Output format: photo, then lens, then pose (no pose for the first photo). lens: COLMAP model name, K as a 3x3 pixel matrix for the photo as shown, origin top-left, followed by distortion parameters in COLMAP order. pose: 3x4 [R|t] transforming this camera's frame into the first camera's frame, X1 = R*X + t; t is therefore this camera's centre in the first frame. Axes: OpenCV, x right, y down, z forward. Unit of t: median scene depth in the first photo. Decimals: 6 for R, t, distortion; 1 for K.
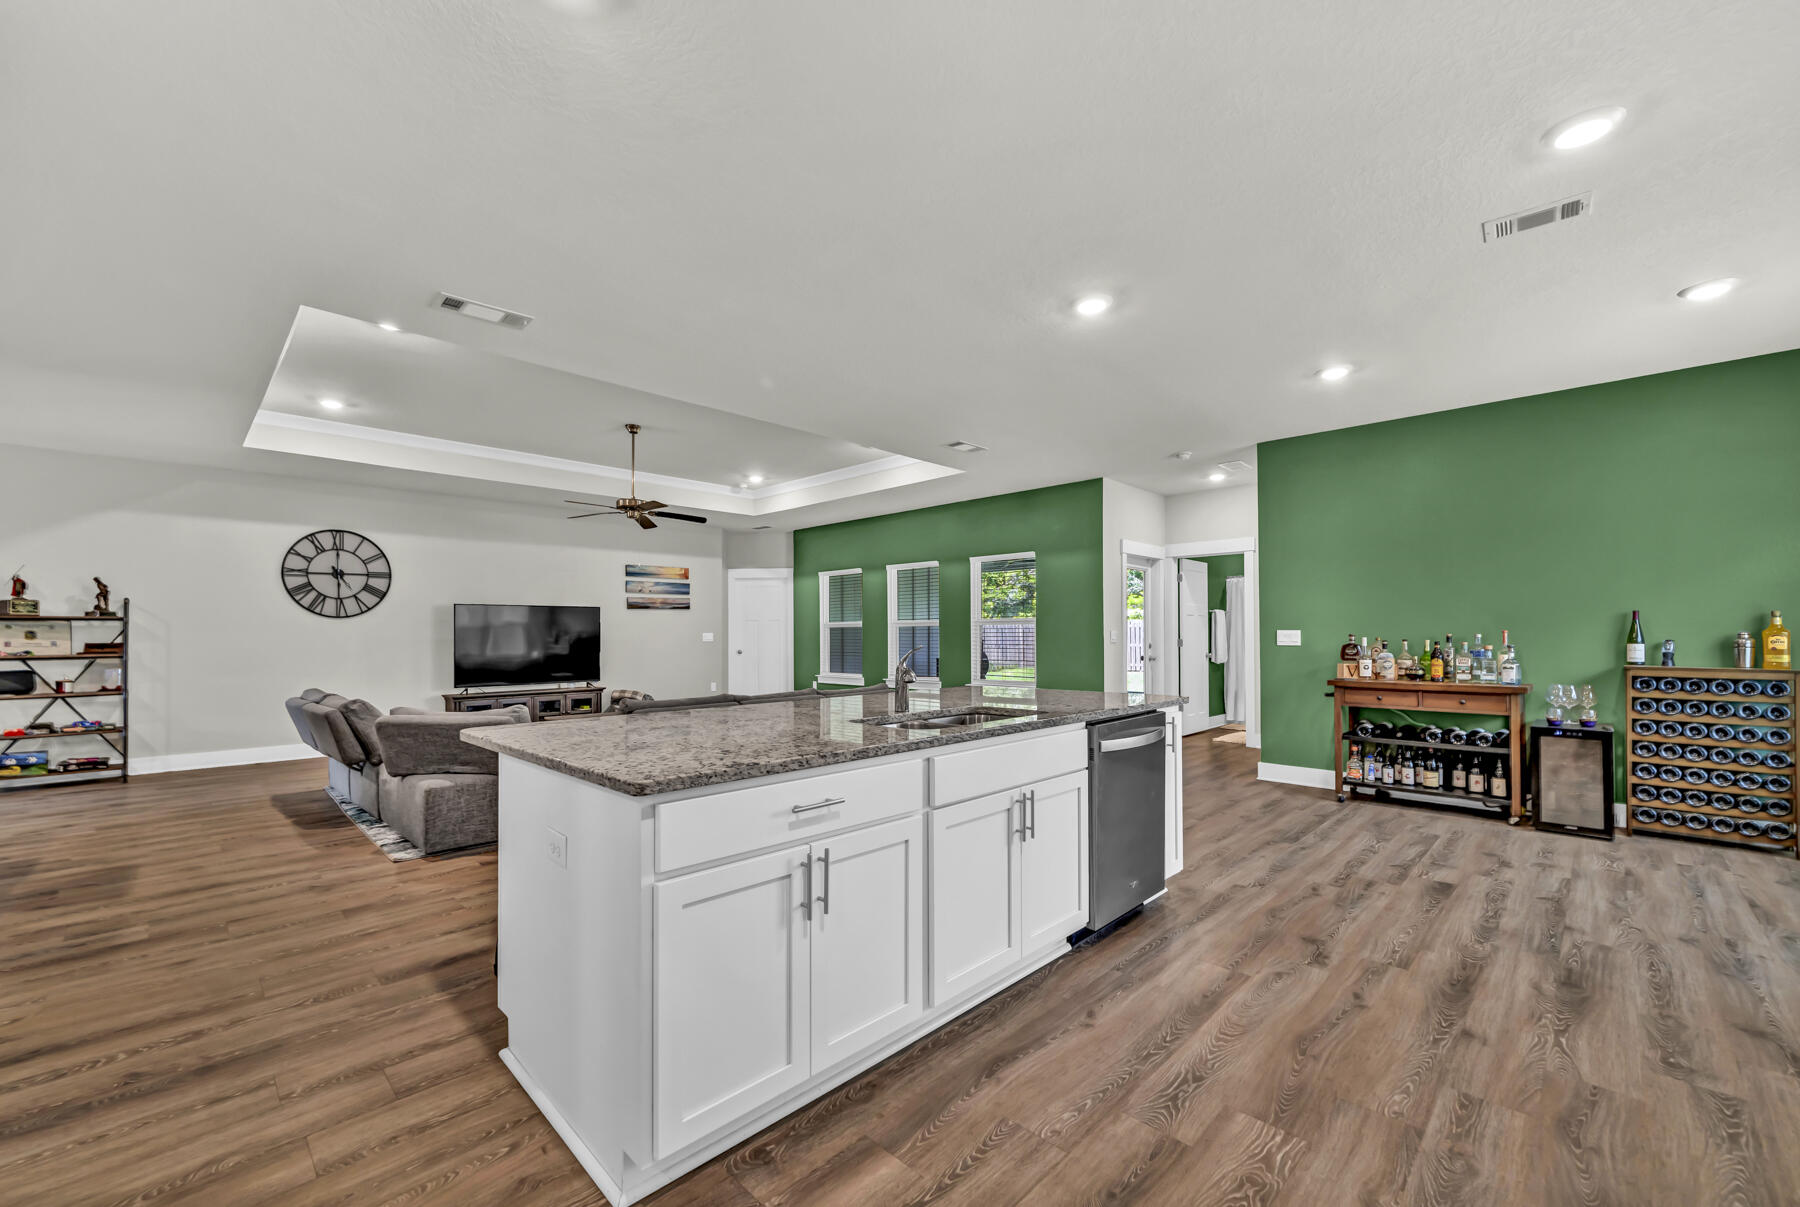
lens RADIAL K [[720.9, 0, 882.4], [0, 720.9, 624.5], [0, 0, 1]] dist [0.000098, 0.000085]
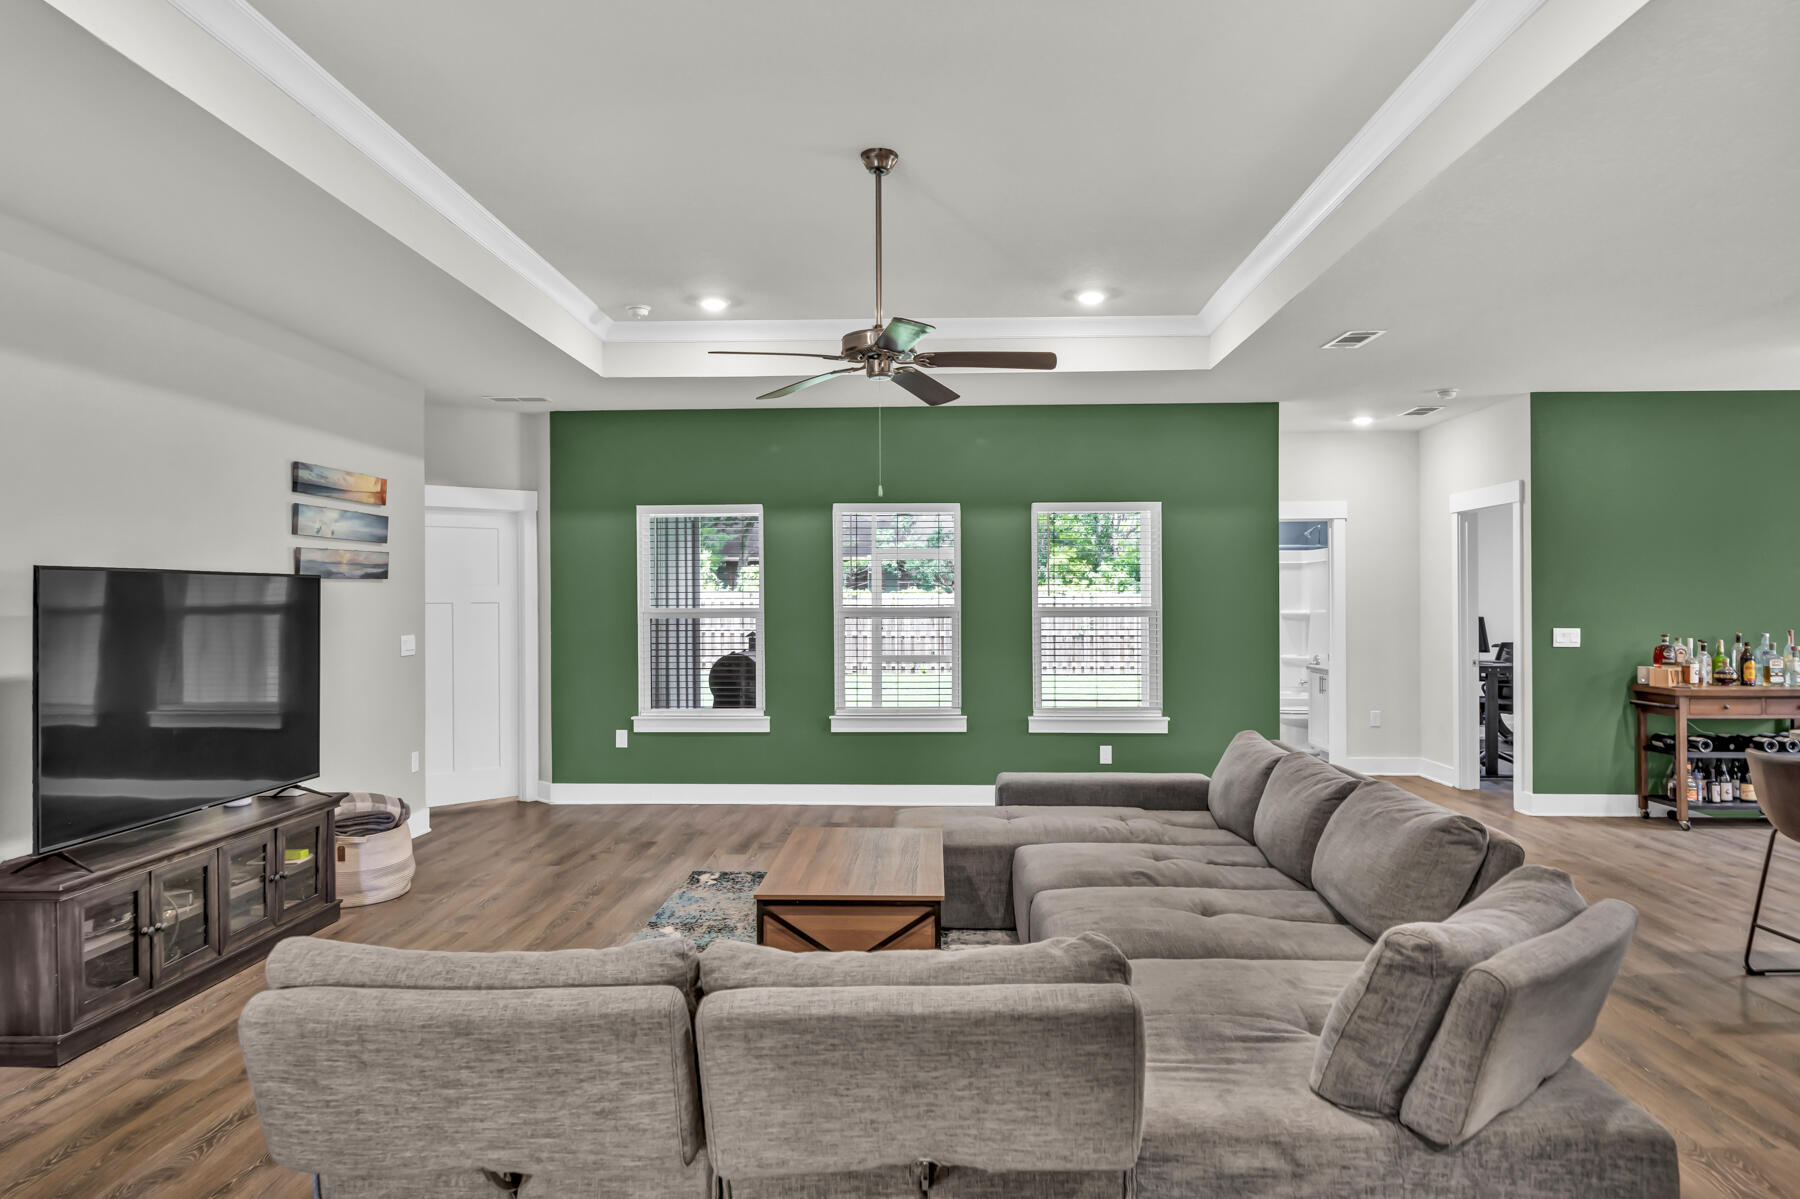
lens RADIAL K [[1144.0, 0, 892.5], [0, 1144.0, 600.1], [0, 0, 1]] dist [0.003902, 0.000293]
pose [[0.733711, 0.000730, 0.679461, -0.691581], [-0.006839, 0.999957, 0.006311, -0.021327], [-0.679427, -0.009277, 0.733684, 0.449632]]
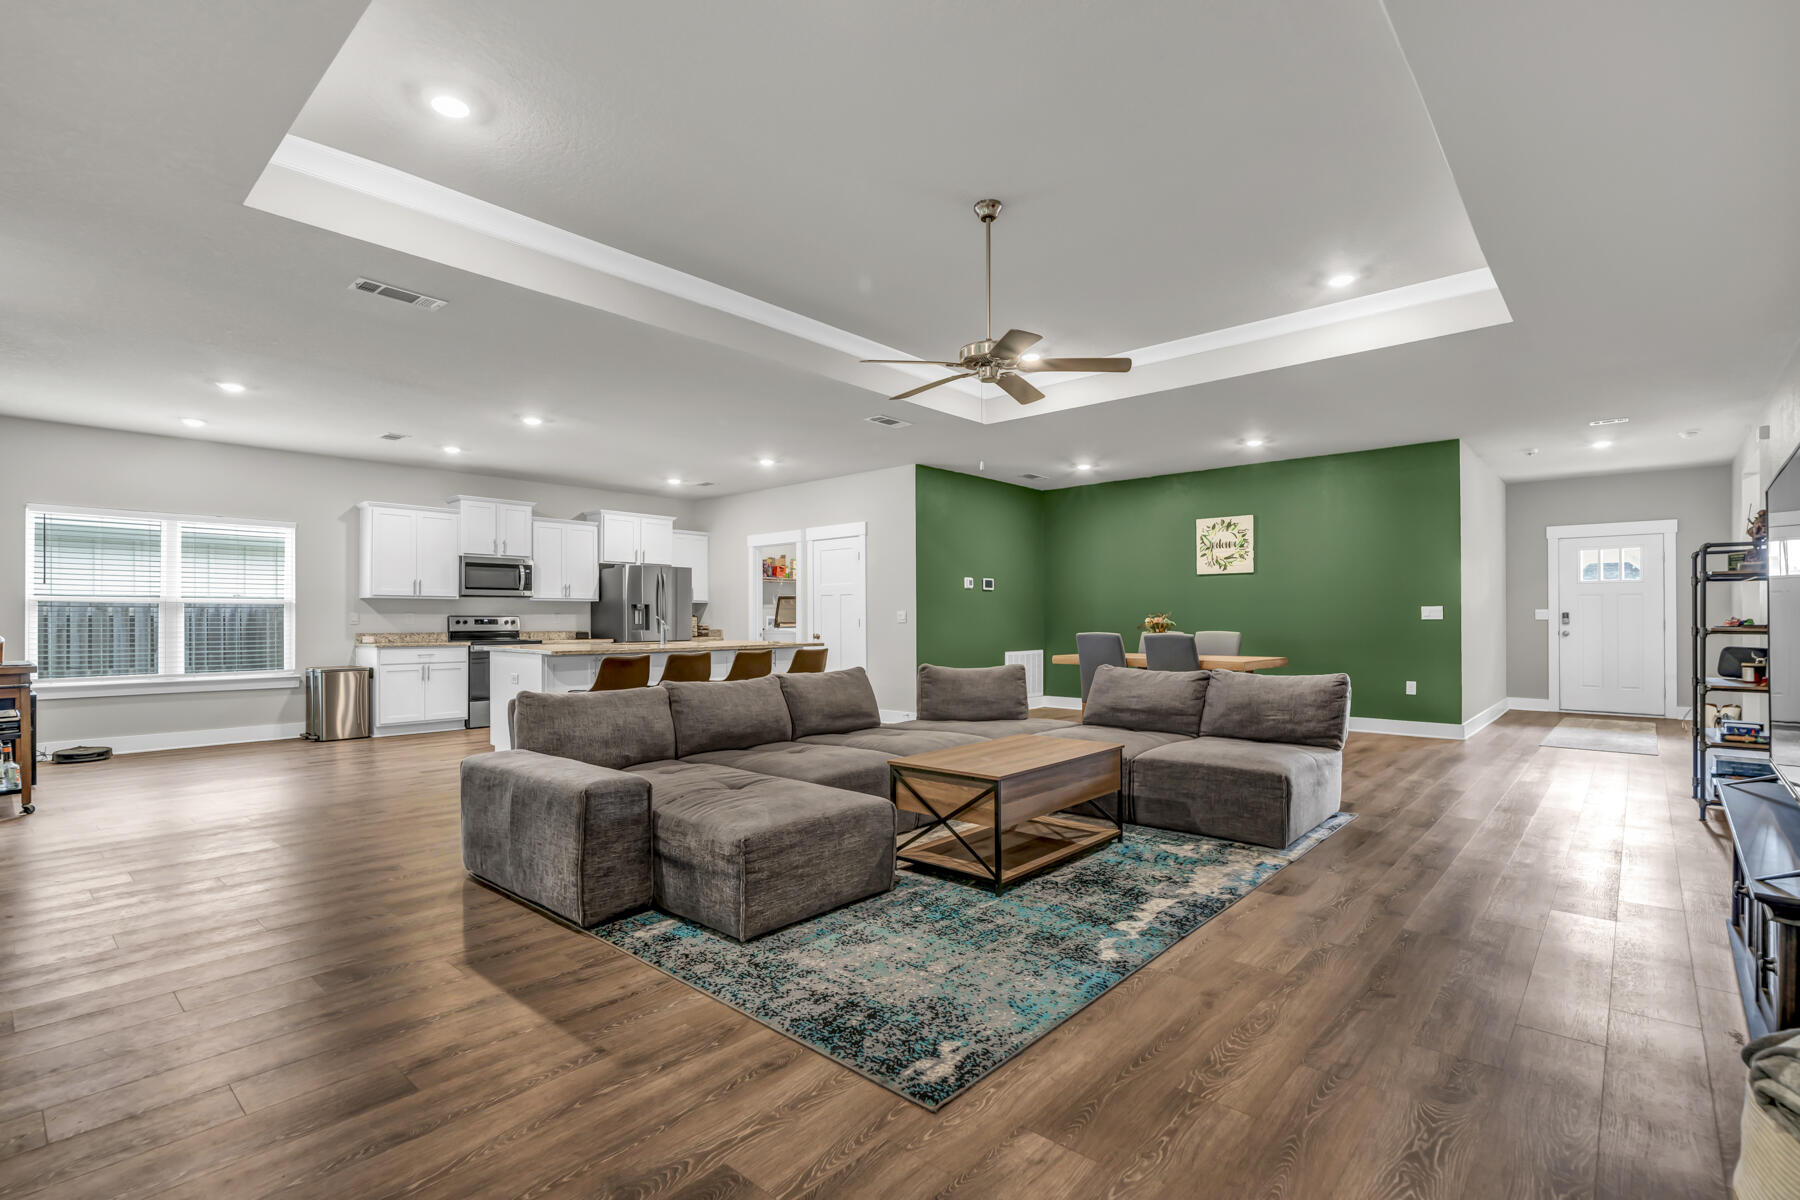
lens RADIAL K [[833.1, 0, 886.7], [0, 833.1, 615.2], [0, 0, 1]] dist [0.001223, -0.000183]
pose [[-0.998754, 0.006887, -0.049437, -0.209943], [0.007716, 0.999833, -0.016584, 0.029690], [0.049314, -0.016945, -0.998640, 1.412620]]
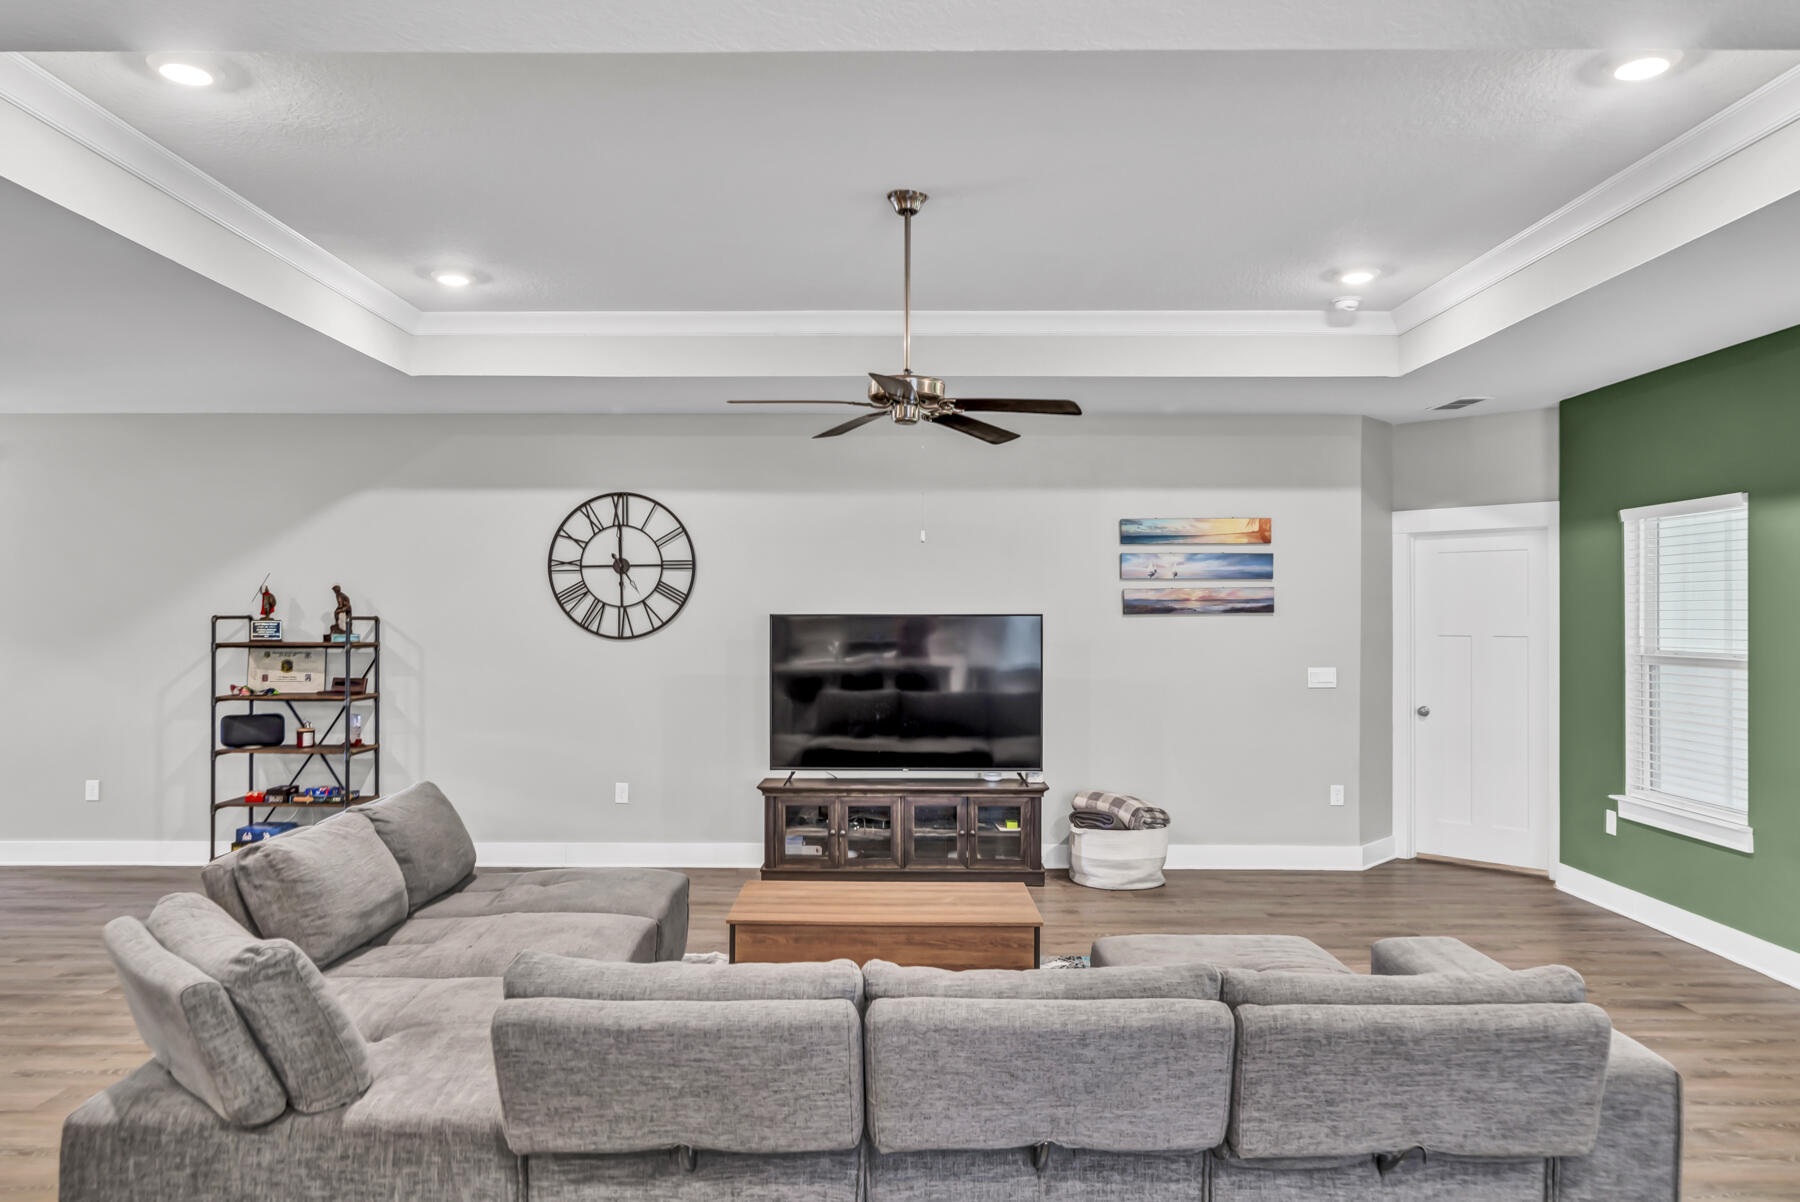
lens RADIAL K [[1208.7, 0, 885.7], [0, 1208.7, 605.9], [0, 0, 1]] dist [0.003780, 0.000870]
pose [[0.701908, 0.002058, -0.712265, 0.119800], [0.003283, 0.999976, 0.006124, -0.042300], [0.712260, -0.006637, 0.701884, 0.448847]]
